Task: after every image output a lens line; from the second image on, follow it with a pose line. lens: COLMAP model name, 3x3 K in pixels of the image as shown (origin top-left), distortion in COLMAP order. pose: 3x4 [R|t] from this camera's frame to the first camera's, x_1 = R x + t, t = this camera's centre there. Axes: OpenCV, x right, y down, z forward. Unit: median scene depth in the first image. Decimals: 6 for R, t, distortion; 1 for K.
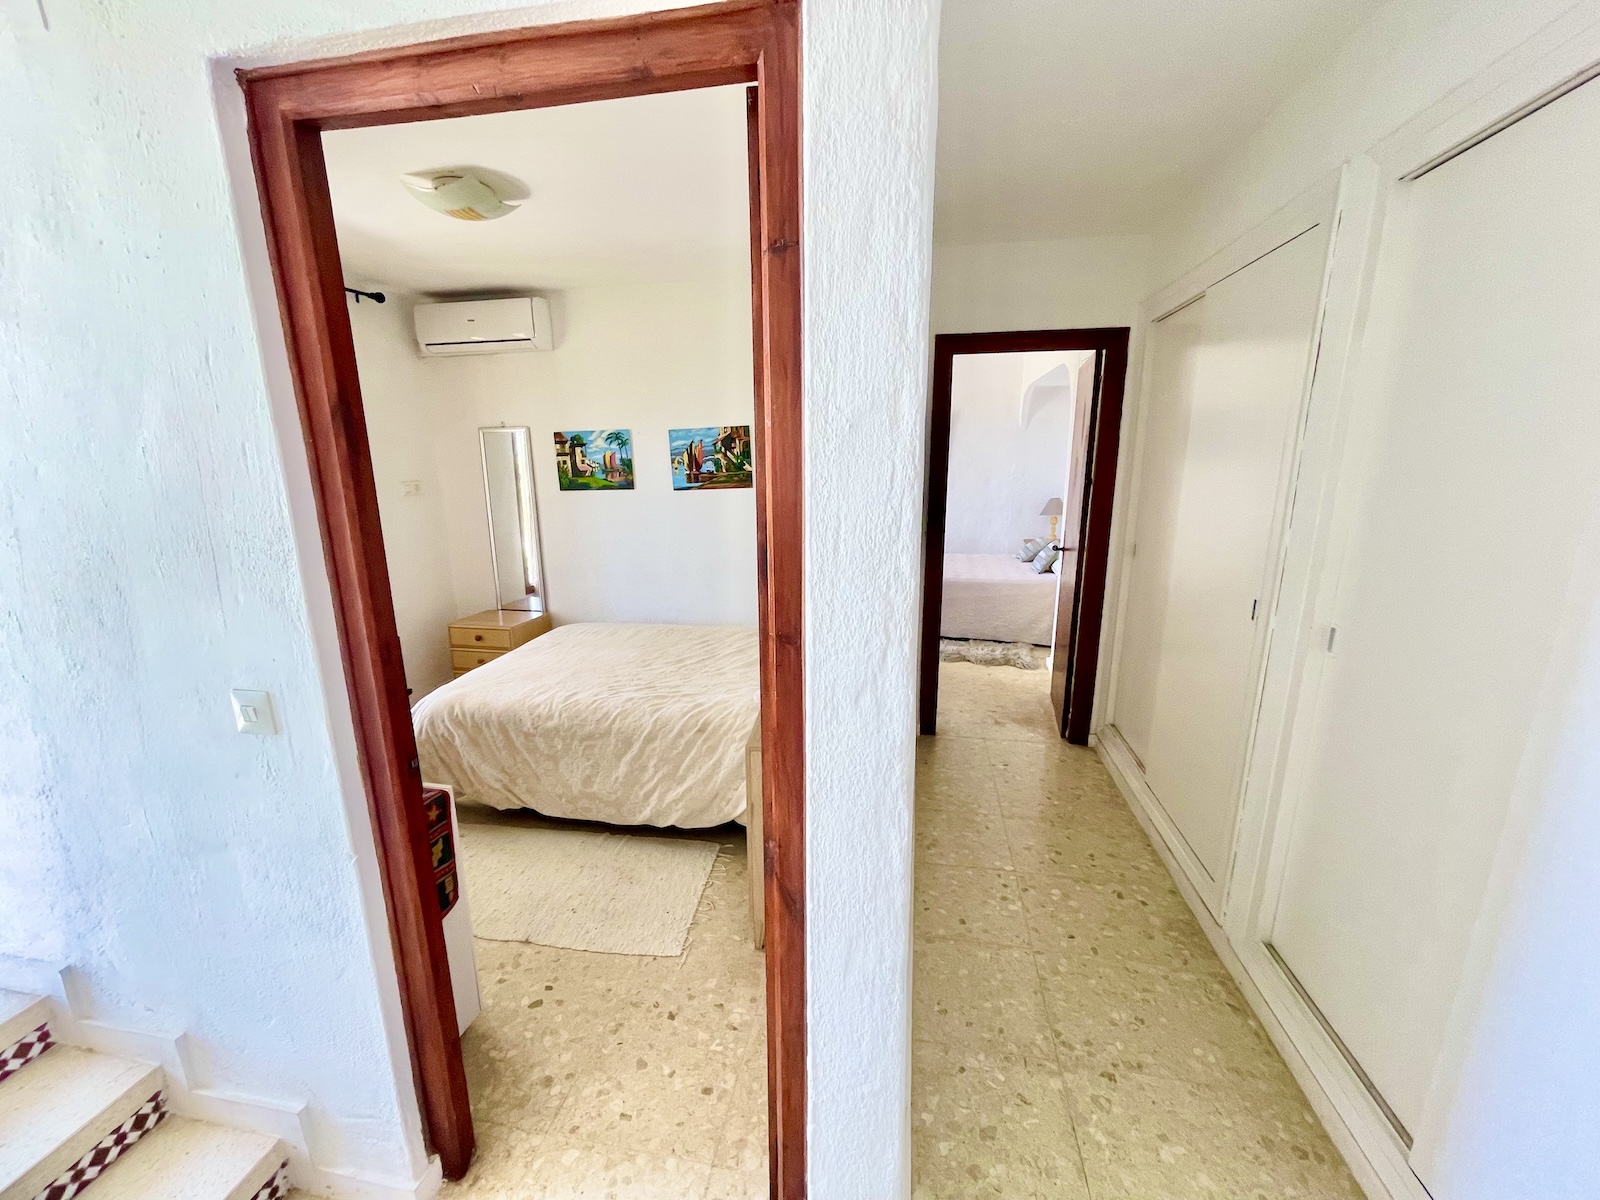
lens RADIAL K [[648.8, 0, 798.6], [0, 648.8, 608.0], [0, 0, 1]] dist [-0.001061, 0.000436]
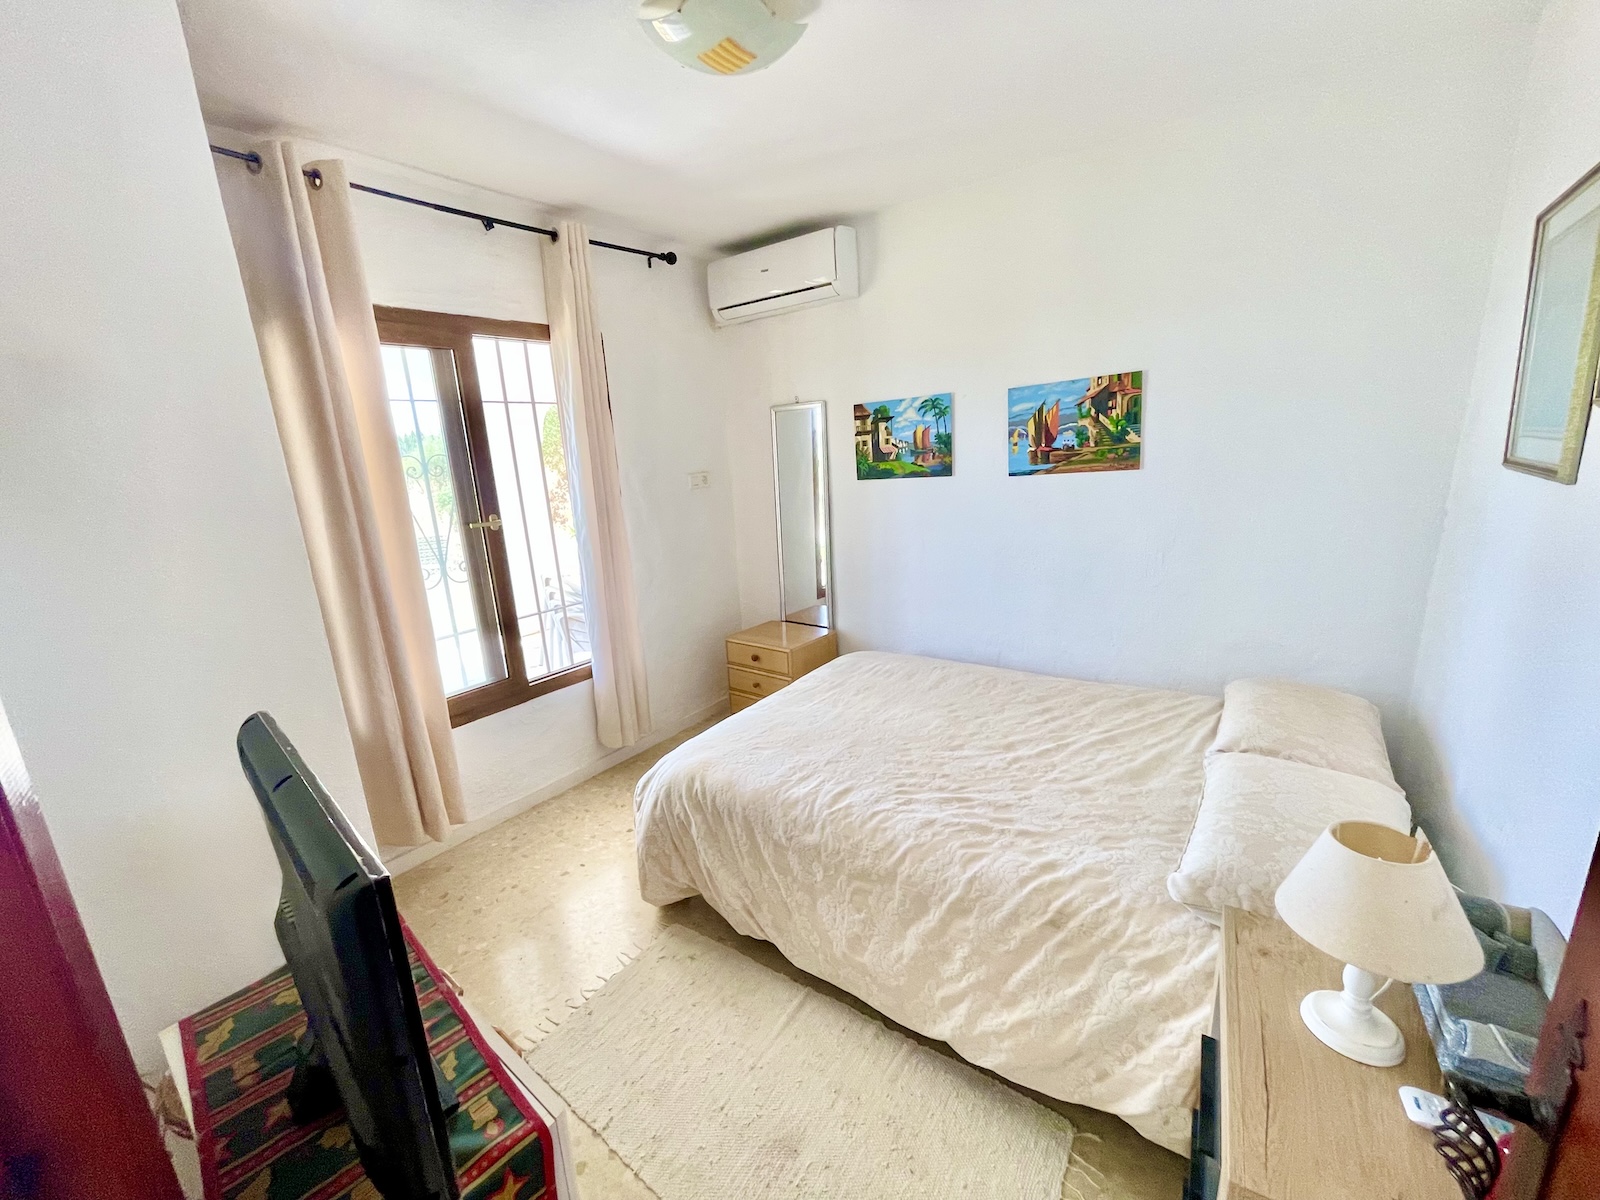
lens RADIAL K [[648.8, 0, 798.6], [0, 648.8, 608.0], [0, 0, 1]] dist [-0.001061, 0.000436]
pose [[0.895680, 0.067426, -0.439557, -0.111837], [-0.055709, 0.997665, 0.039519, -0.078264], [0.441195, -0.010909, 0.897345, 0.387252]]
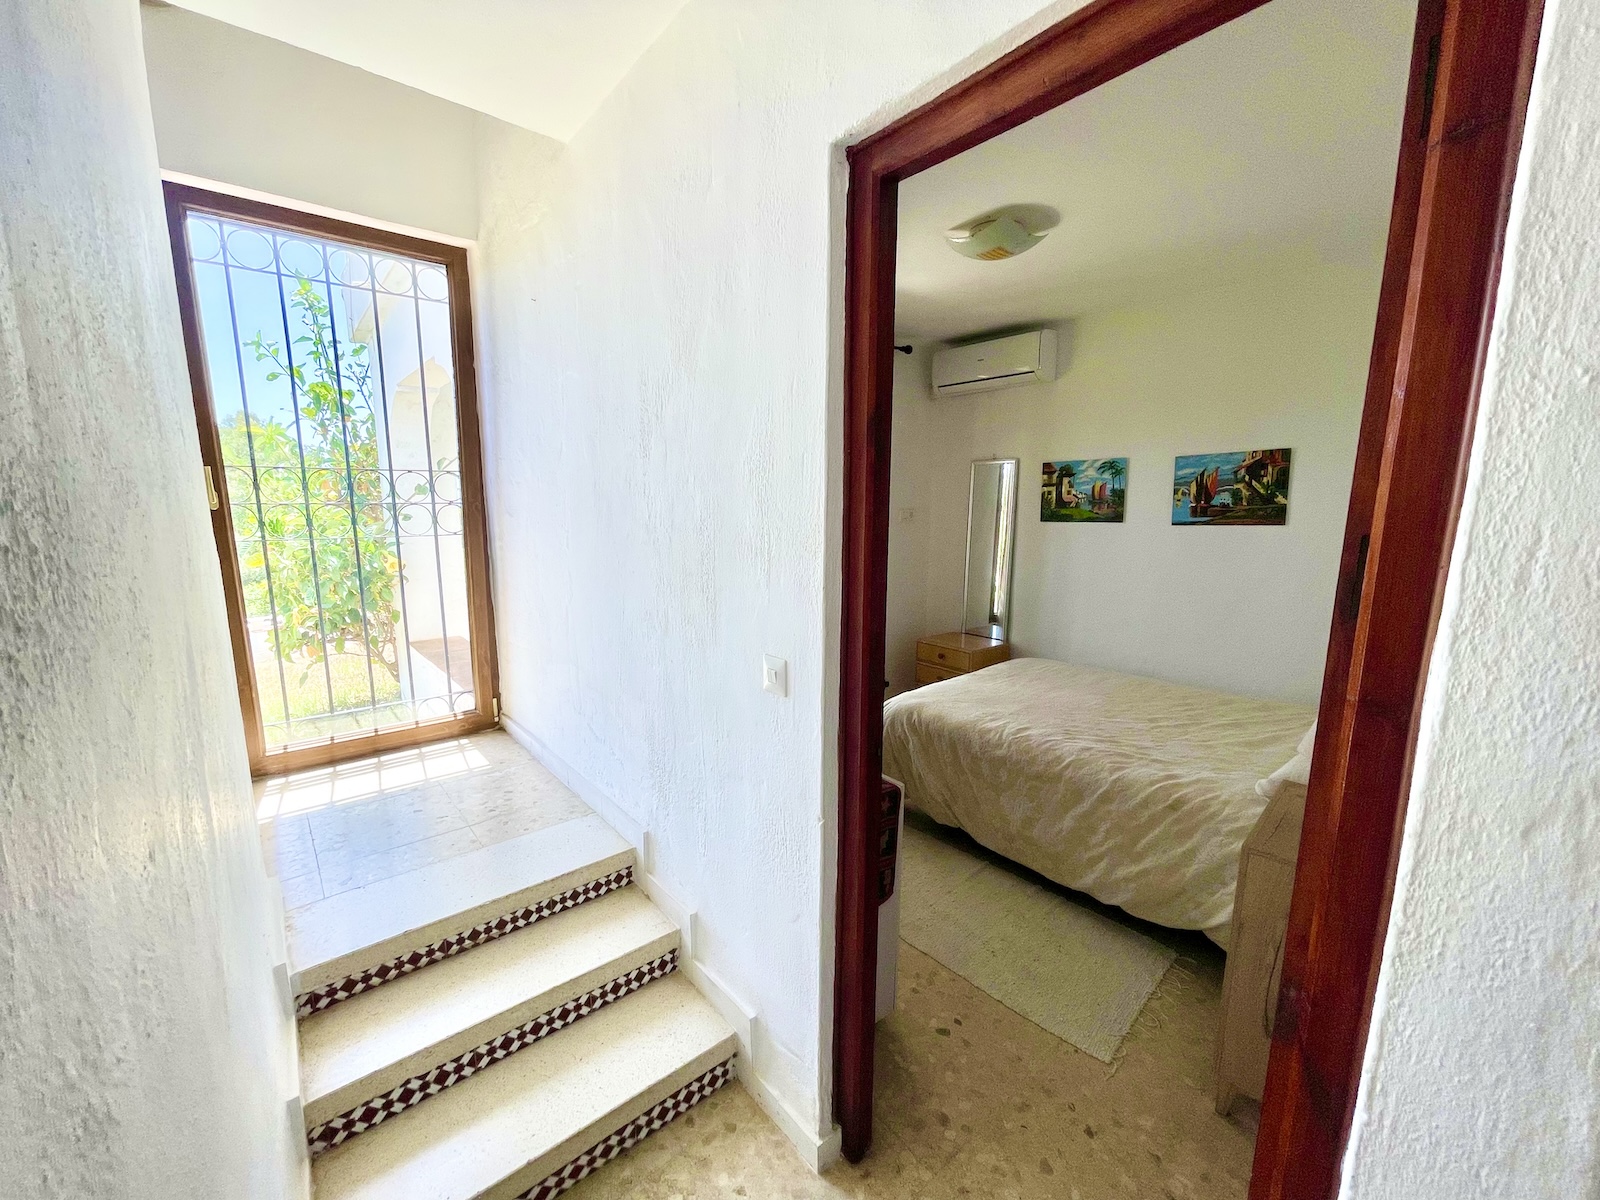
lens RADIAL K [[649.4, 0, 791.4], [0, 649.4, 606.3], [0, 0, 1]] dist [-0.010755, 0.000112]
pose [[0.763854, 0.116839, -0.634724, -0.026529], [-0.155616, 0.987803, -0.005443, 0.014415], [0.626346, 0.102931, 0.772719, 0.029243]]
